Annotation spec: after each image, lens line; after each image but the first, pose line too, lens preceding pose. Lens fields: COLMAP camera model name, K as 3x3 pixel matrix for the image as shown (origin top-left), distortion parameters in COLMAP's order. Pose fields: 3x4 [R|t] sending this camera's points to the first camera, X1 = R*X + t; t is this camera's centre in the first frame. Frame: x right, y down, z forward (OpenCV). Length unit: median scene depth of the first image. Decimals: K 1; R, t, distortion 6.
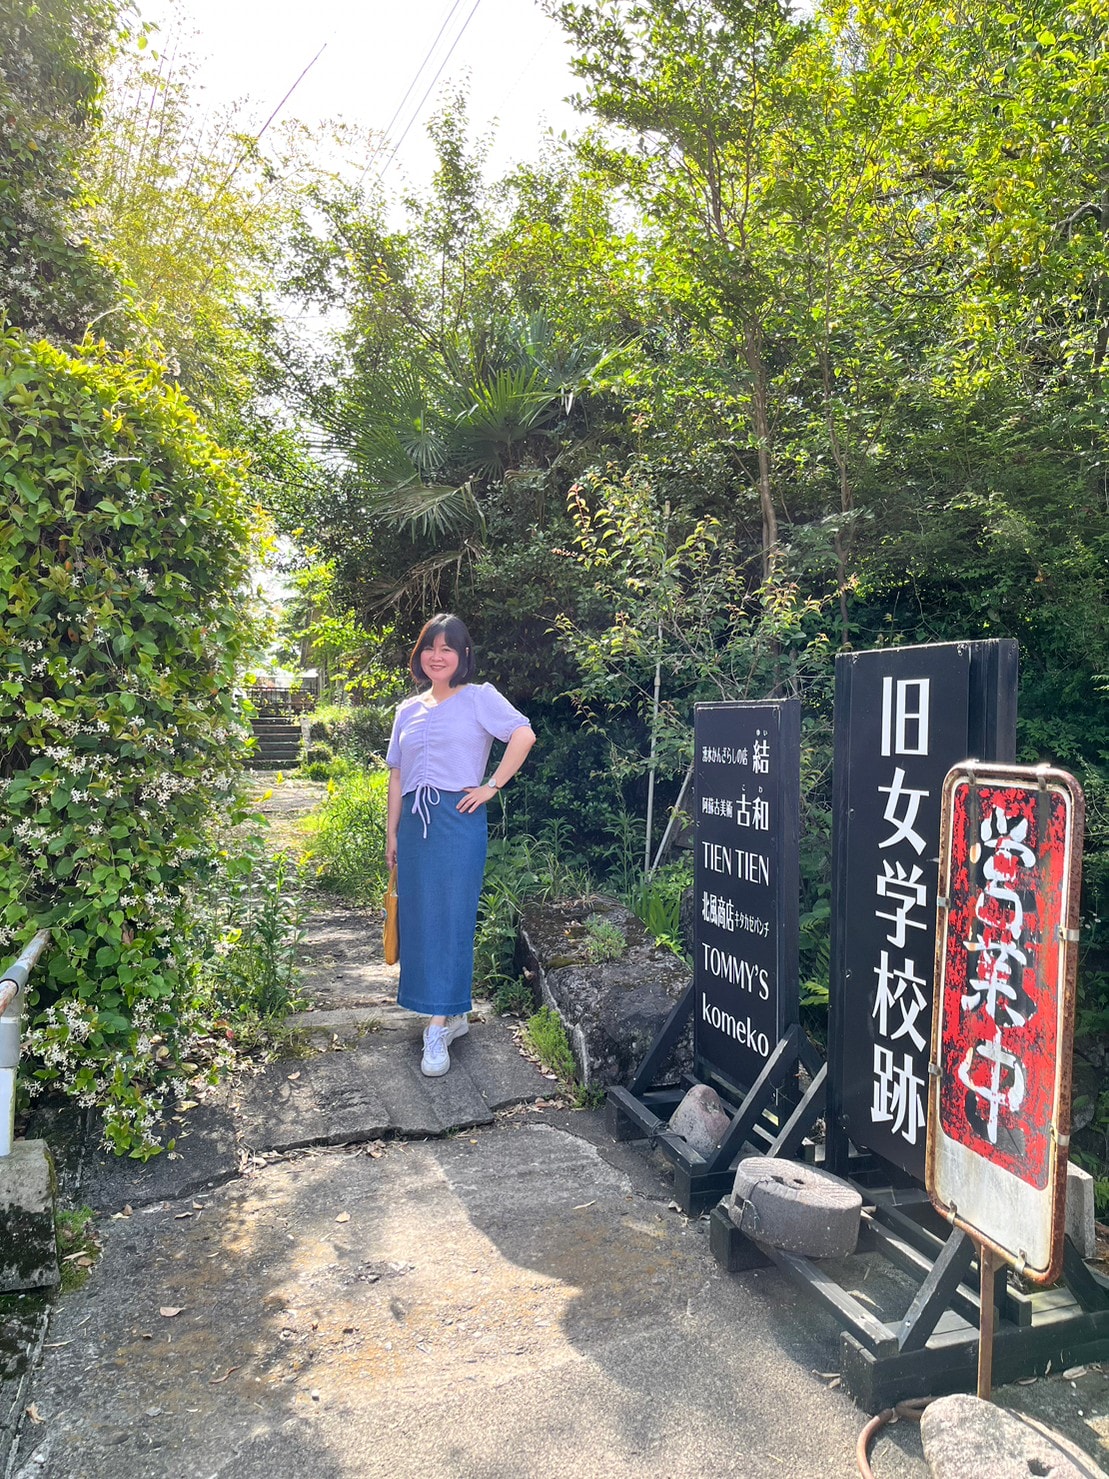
lens RADIAL K [[1073.9, 0, 554.5], [0, 1073.9, 739.5], [0, 0, 1]] dist [0.055688, -0.052010]
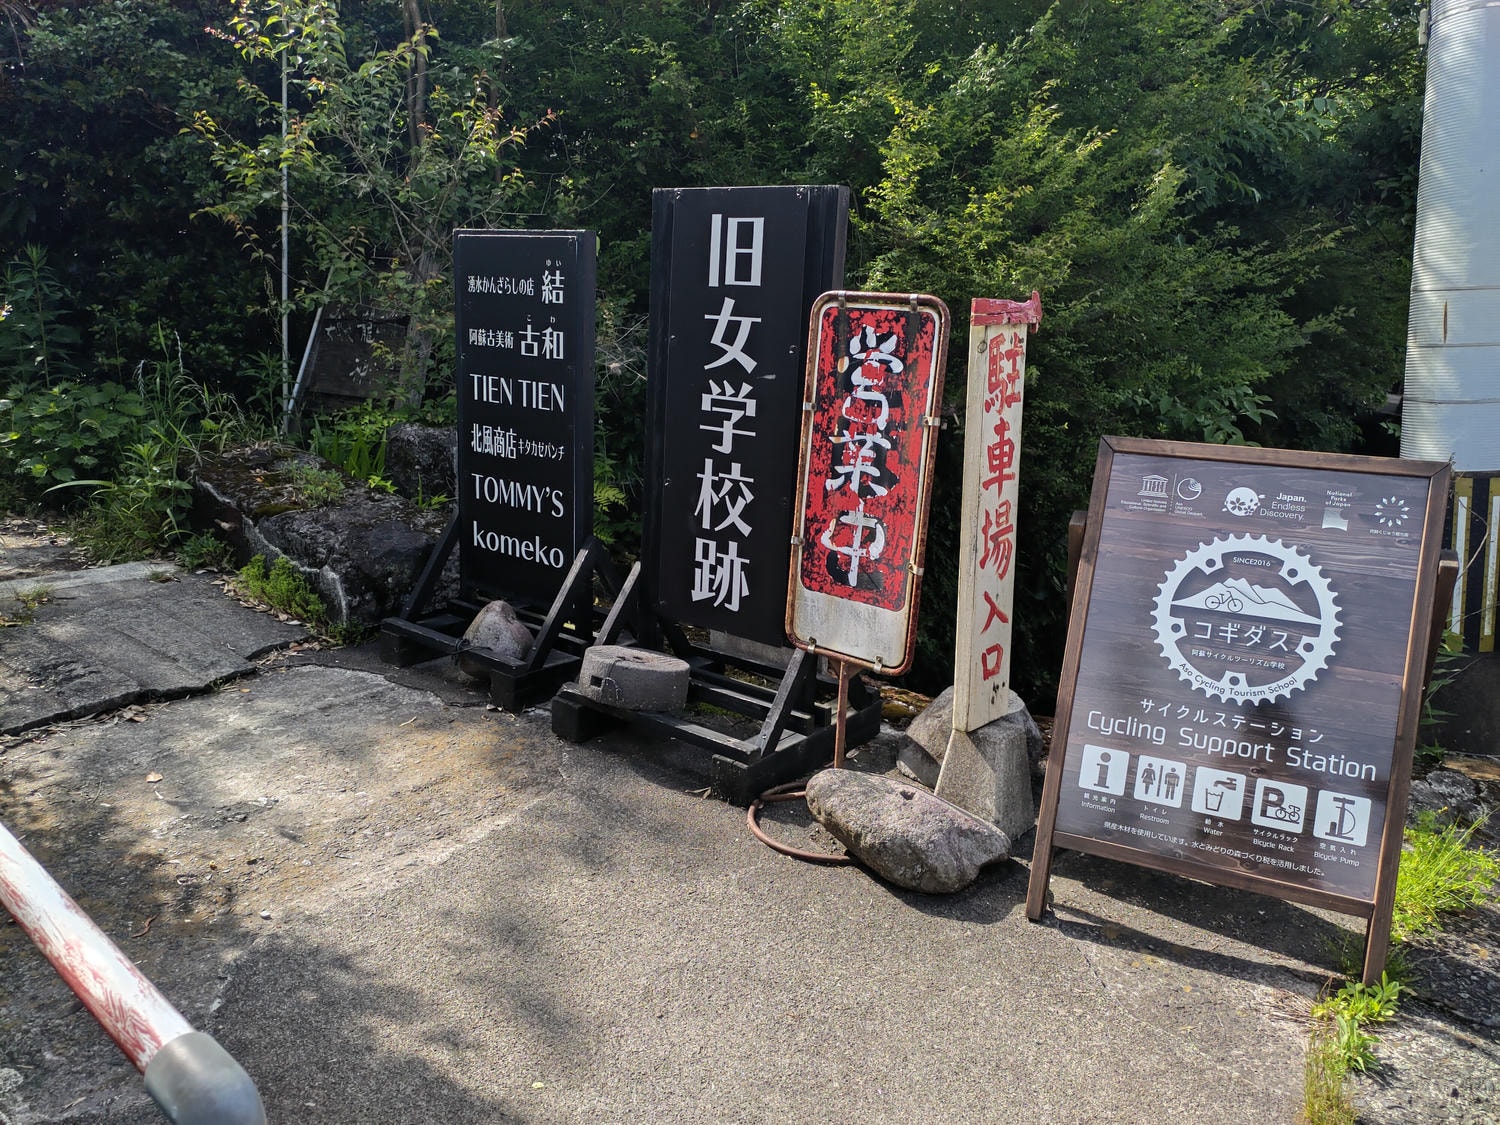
lens RADIAL K [[1078.1, 0, 748.9], [0, 1078.1, 516.6], [0, 0, 1]] dist [0.040828, -0.000272]
pose [[0.844821, -0.074400, 0.529851, -0.284324], [-0.035858, 0.980186, 0.194807, 0.030222], [-0.533846, -0.183576, 0.825414, 0.008796]]
